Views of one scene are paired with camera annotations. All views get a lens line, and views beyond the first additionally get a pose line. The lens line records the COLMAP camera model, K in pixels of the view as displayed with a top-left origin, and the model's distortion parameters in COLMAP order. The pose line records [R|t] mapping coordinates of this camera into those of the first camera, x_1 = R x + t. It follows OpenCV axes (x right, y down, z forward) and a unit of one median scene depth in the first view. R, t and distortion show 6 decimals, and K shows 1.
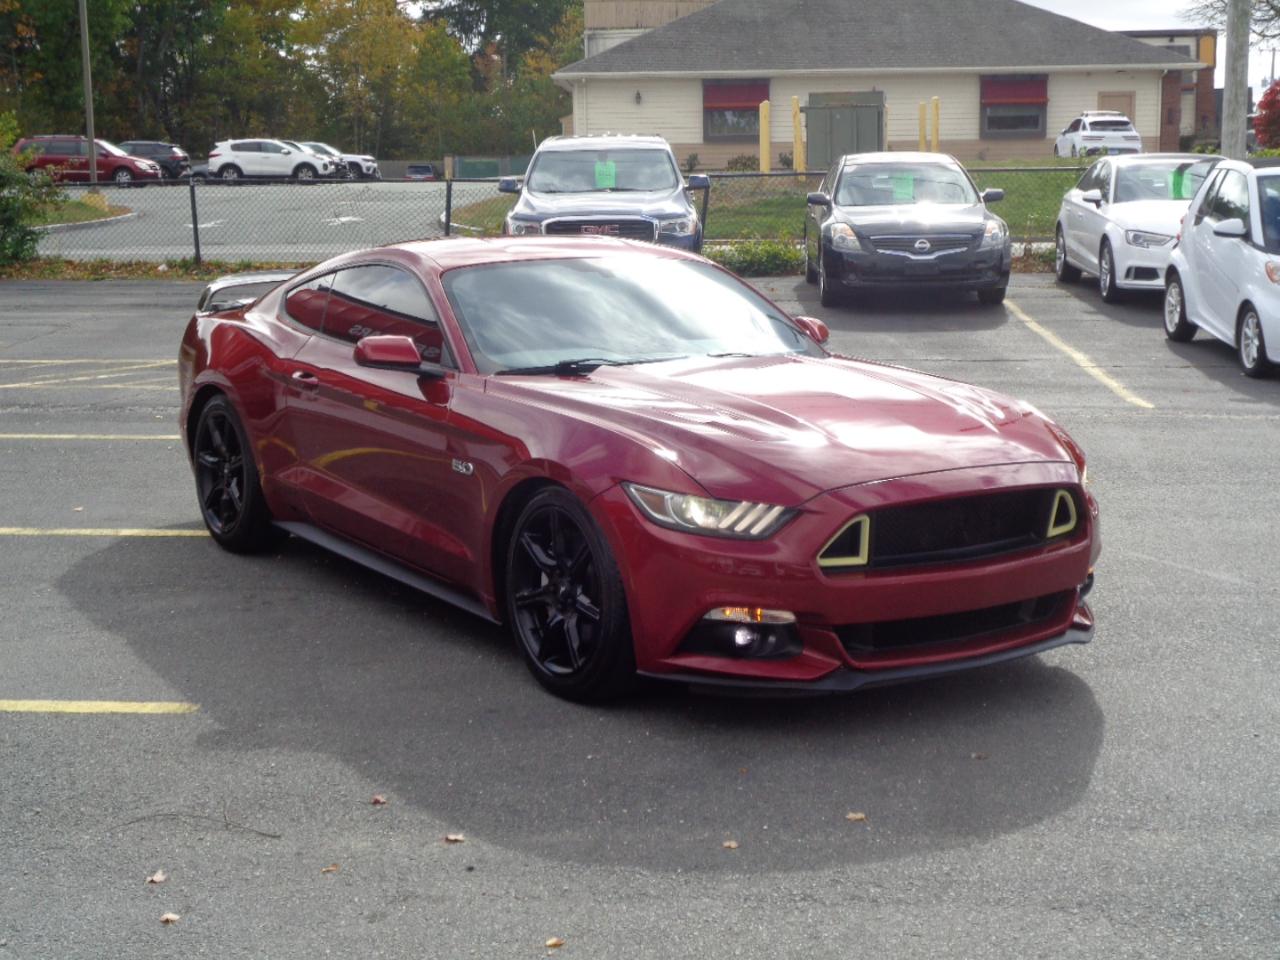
lens RADIAL K [[1864.2, 0, 640.0], [0, 1864.2, 480.0], [0, 0, 1]] dist [-0.004747, 0.077210]
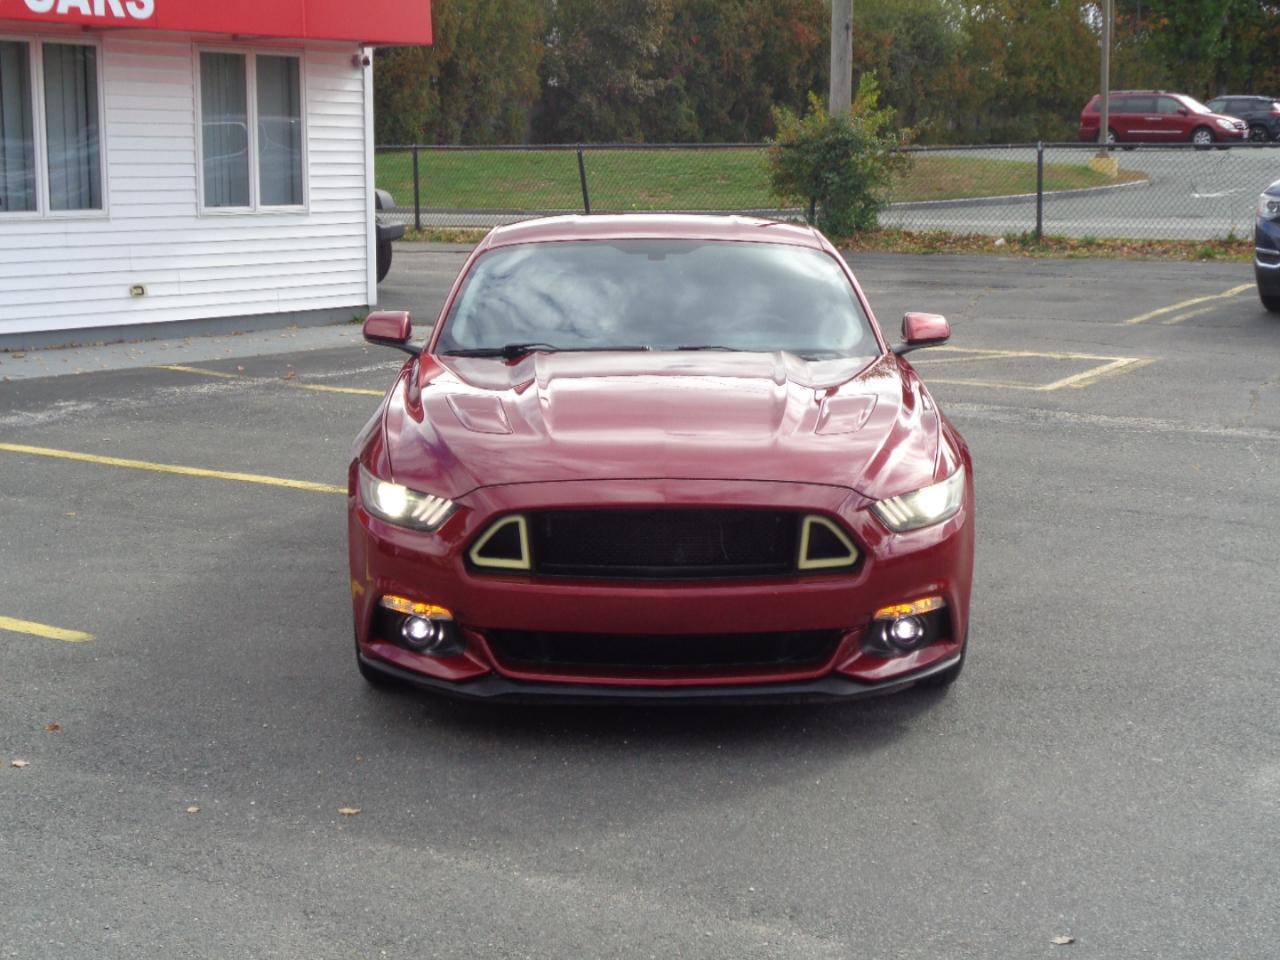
lens RADIAL K [[2209.0, 0, 640.0], [0, 2209.0, 480.0], [0, 0, 1]] dist [-0.016441, -0.012912]
pose [[0.830336, 0.083344, -0.550995, 0.193226], [-0.086549, 0.996042, 0.020234, -0.006673], [0.550501, 0.030887, 0.834263, 0.024618]]
